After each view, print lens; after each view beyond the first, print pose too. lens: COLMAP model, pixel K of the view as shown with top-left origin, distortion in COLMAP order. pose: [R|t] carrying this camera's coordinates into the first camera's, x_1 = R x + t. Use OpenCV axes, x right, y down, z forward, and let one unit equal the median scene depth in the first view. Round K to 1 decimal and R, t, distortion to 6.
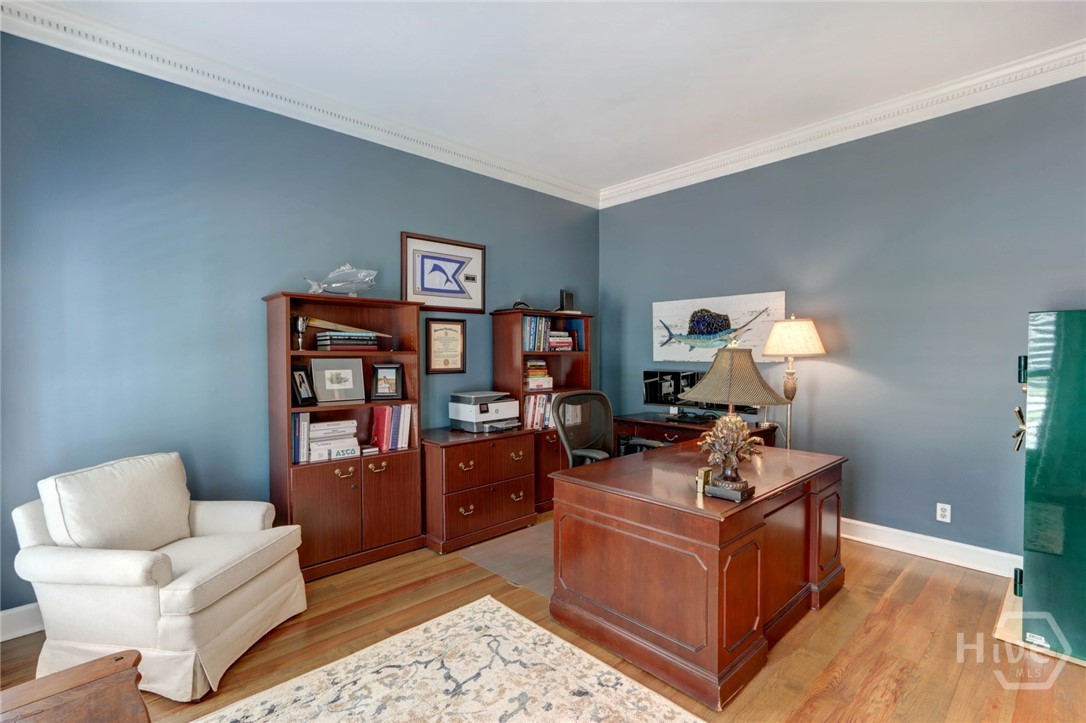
lens RADIAL K [[510.3, 0, 536.8], [0, 510.3, 359.2], [0, 0, 1]] dist [0.001137, 0.000384]
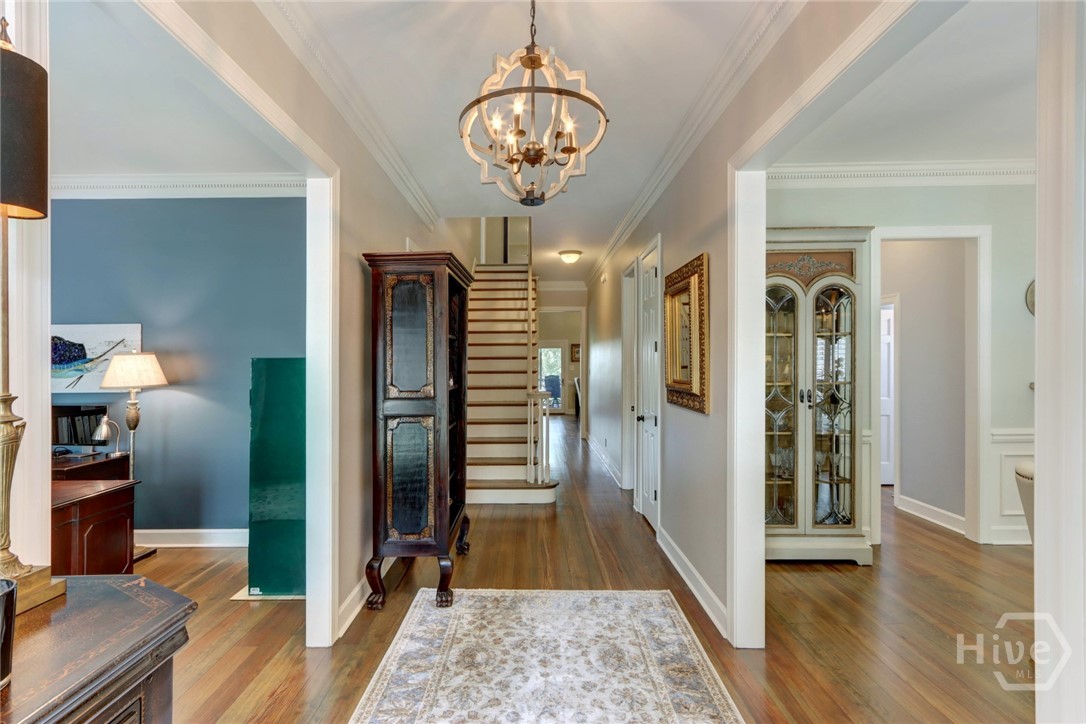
lens RADIAL K [[510.3, 0, 536.8], [0, 510.3, 359.7], [0, 0, 1]] dist [0.001137, 0.000384]
pose [[0.680850, 0.001864, 0.732420, 0.280402], [0.015530, 0.999735, -0.016981, -0.030776], [-0.732258, 0.022936, 0.680641, -0.316343]]
